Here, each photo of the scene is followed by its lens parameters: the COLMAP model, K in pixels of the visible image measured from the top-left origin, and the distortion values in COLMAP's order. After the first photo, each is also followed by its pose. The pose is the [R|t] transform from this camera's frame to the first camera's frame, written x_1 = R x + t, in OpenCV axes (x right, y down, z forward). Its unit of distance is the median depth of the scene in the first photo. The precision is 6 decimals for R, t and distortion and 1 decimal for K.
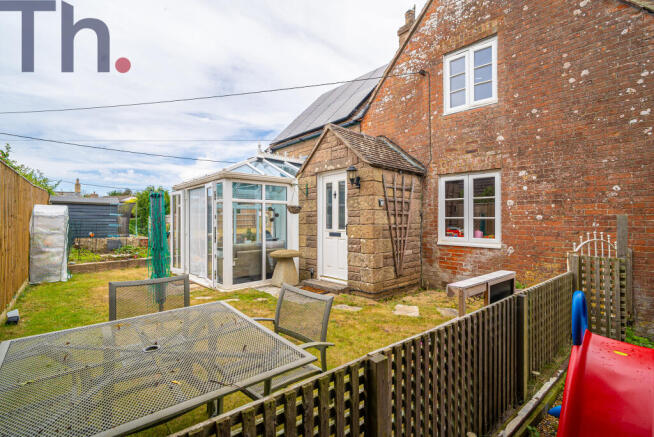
lens RADIAL K [[314.8, 0, 323.1], [0, 314.8, 217.9], [0, 0, 1]] dist [-0.007888, 0.000277]
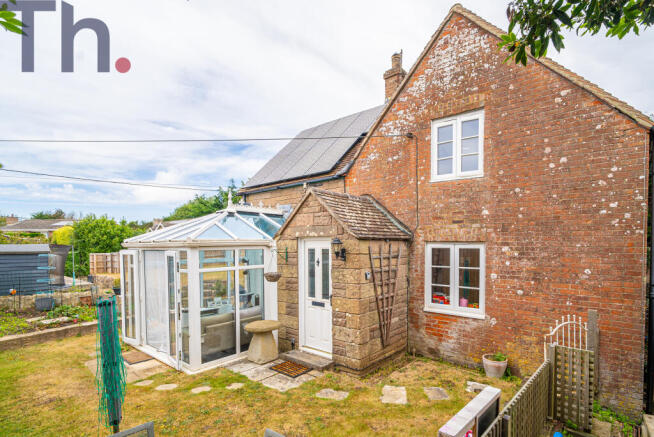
lens RADIAL K [[338.8, 0, 359.6], [0, 338.8, 253.4], [0, 0, 1]] dist [-0.005007, -0.002377]
pose [[0.985730, -0.008947, 0.168094, -0.009054], [0.002503, 0.999255, 0.038512, -0.148652], [-0.168313, -0.037542, 0.985018, 0.005502]]
